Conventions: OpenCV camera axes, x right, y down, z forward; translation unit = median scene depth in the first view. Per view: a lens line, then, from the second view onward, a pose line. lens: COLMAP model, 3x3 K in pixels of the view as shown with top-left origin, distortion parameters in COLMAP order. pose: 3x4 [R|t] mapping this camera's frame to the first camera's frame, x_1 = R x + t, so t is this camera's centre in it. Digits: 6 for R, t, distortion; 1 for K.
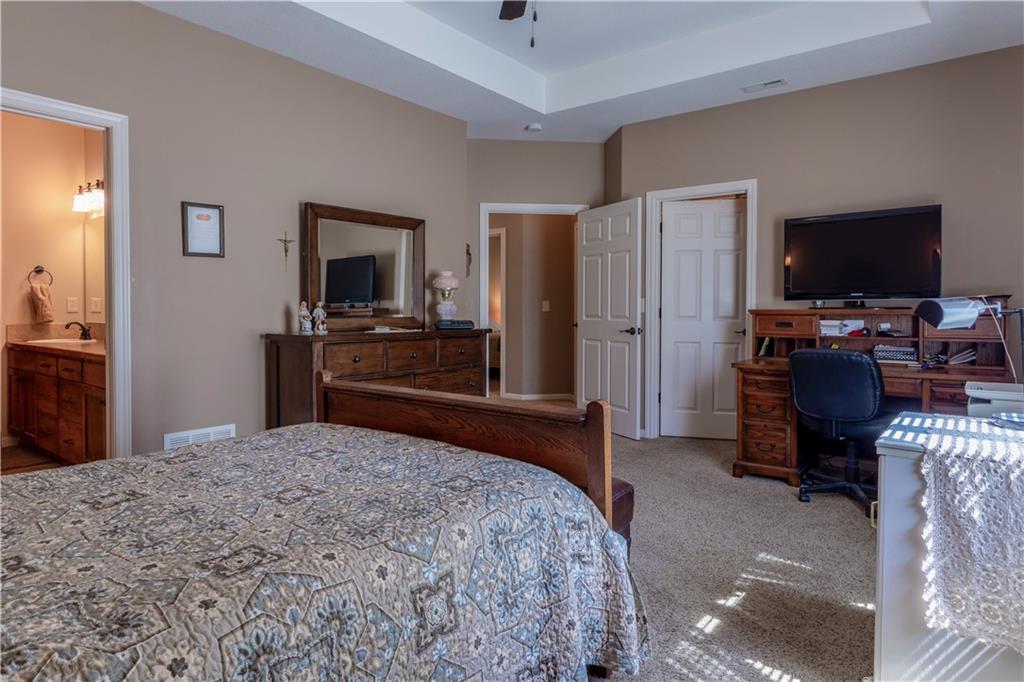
lens RADIAL K [[614.8, 0, 513.9], [0, 614.8, 321.8], [0, 0, 1]] dist [0.005273, 0.000719]
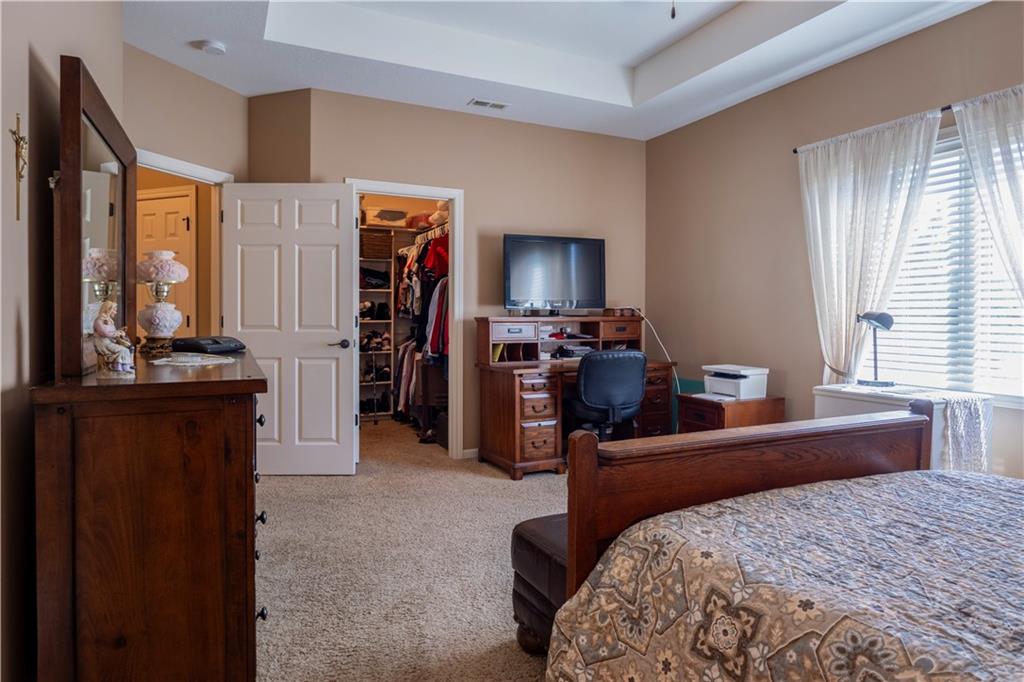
lens RADIAL K [[614.8, 0, 513.9], [0, 614.8, 321.8], [0, 0, 1]] dist [0.005273, 0.000719]
pose [[0.436119, -0.010477, 0.899828, -0.578227], [0.019229, 0.999812, 0.002321, -0.015828], [-0.899684, 0.016290, 0.436239, 0.561721]]
